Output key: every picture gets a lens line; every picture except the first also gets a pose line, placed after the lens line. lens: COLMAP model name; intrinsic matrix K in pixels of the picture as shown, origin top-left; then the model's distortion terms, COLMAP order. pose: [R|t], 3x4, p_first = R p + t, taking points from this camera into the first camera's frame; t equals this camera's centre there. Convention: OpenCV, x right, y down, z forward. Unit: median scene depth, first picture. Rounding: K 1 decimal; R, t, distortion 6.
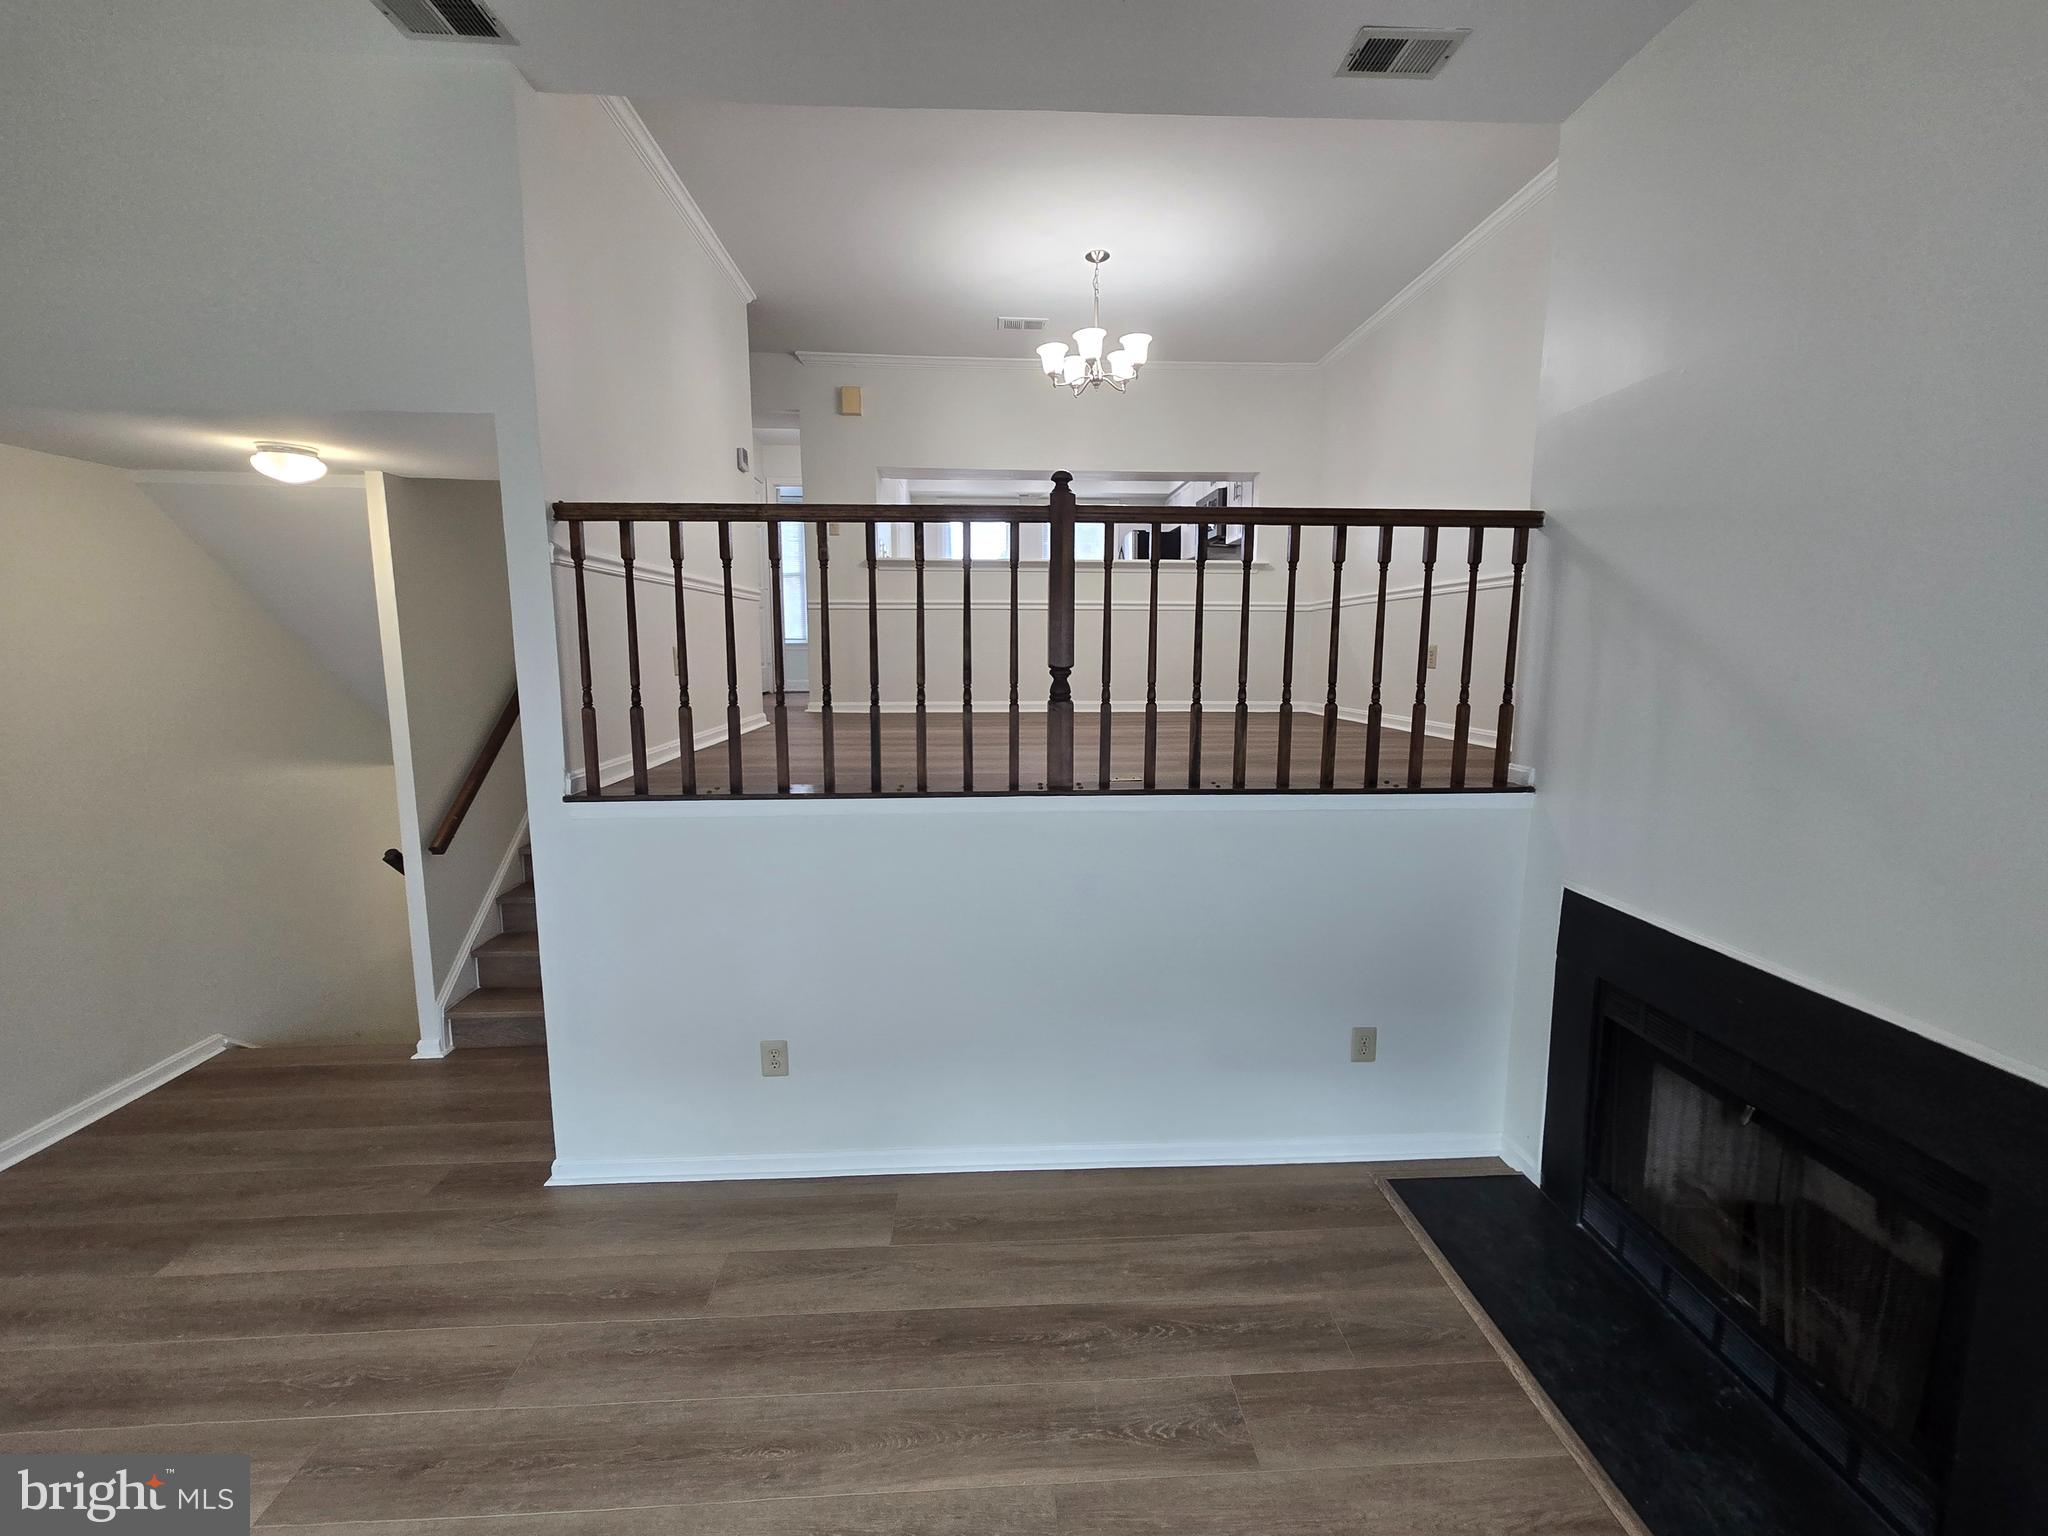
lens RADIAL K [[836.8, 0, 1025.8], [0, 836.8, 762.1], [0, 0, 1]] dist [0.001295, 0.000263]
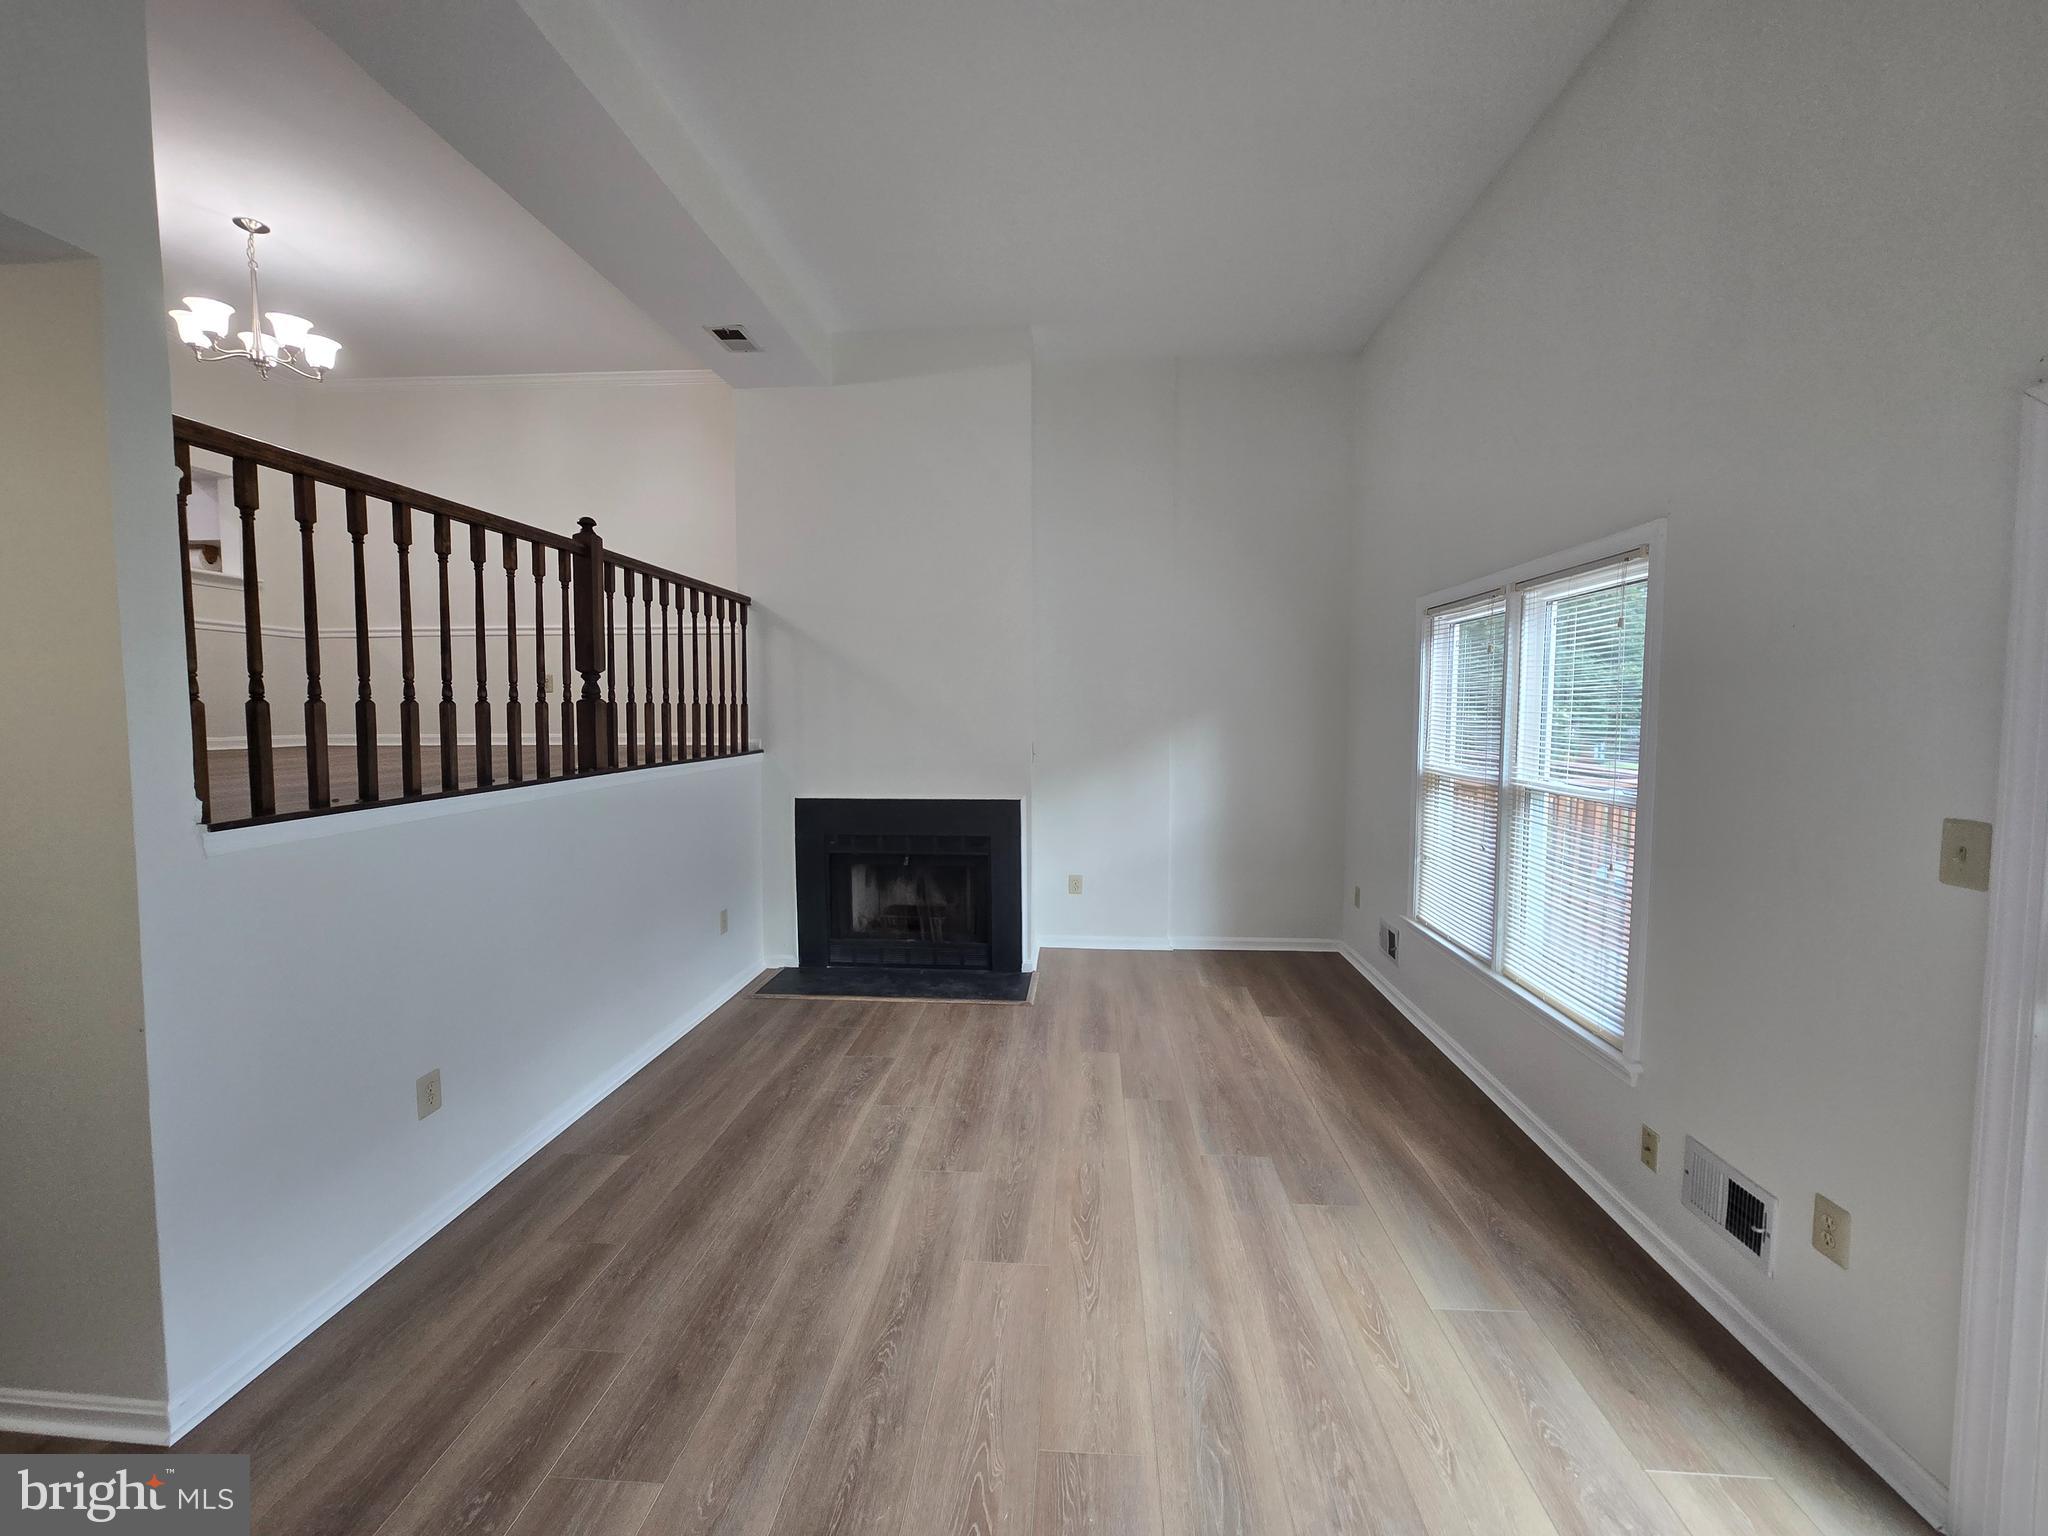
lens RADIAL K [[836.8, 0, 1025.8], [0, 836.8, 762.1], [0, 0, 1]] dist [0.001295, 0.000263]
pose [[0.132559, -0.066826, 0.988920, -1.301672], [0.129609, 0.990326, 0.049548, 0.047715], [-0.982665, 0.121605, 0.139938, 0.240619]]
